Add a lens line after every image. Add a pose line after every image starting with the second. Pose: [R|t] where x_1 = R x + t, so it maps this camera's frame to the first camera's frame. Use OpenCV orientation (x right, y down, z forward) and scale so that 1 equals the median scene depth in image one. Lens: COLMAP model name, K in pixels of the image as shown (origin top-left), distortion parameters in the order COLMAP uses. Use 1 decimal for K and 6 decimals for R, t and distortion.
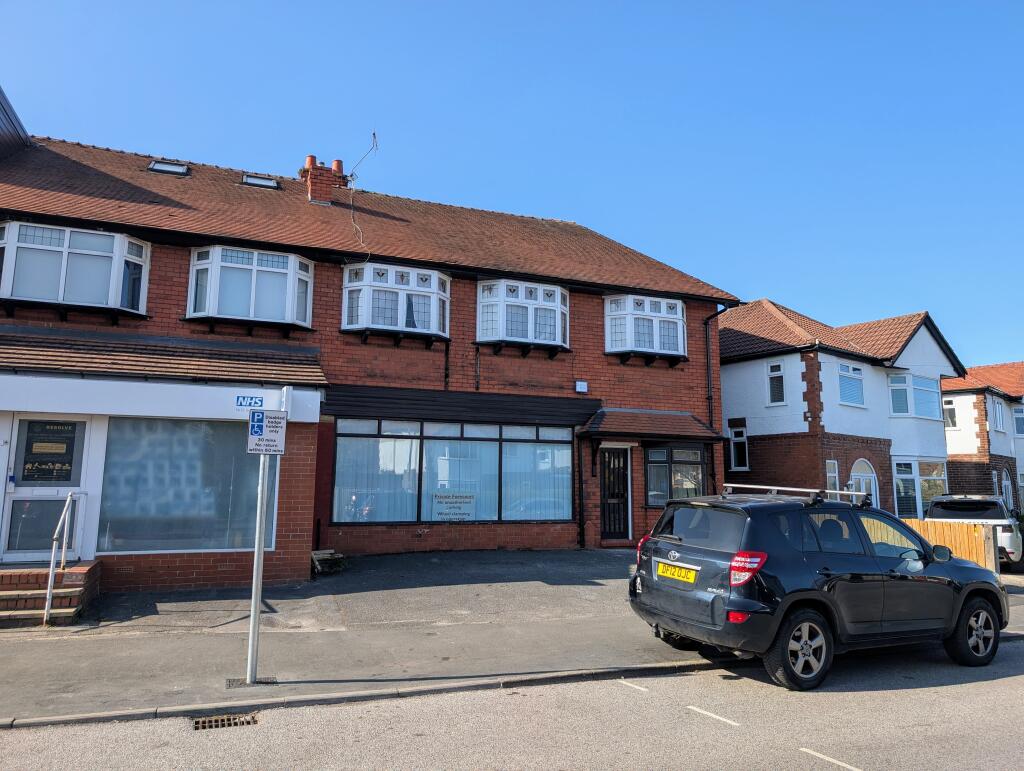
lens RADIAL K [[699.7, 0, 507.4], [0, 699.7, 383.6], [0, 0, 1]] dist [0.035100, 0.000926]
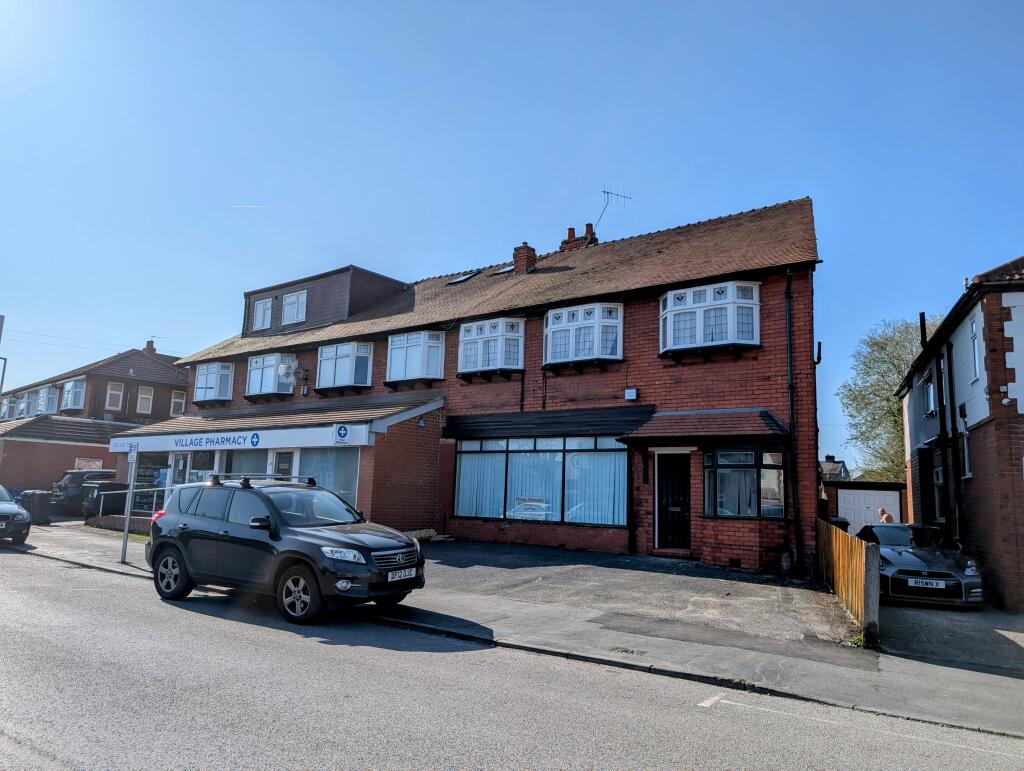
lens RADIAL K [[699.7, 0, 505.0], [0, 699.7, 388.1], [0, 0, 1]] dist [0.035100, 0.000926]
pose [[0.529784, -0.120054, -0.839593, 0.883227], [0.097076, 0.992009, -0.080593, 0.061067], [0.842559, -0.038807, 0.537205, 0.311162]]
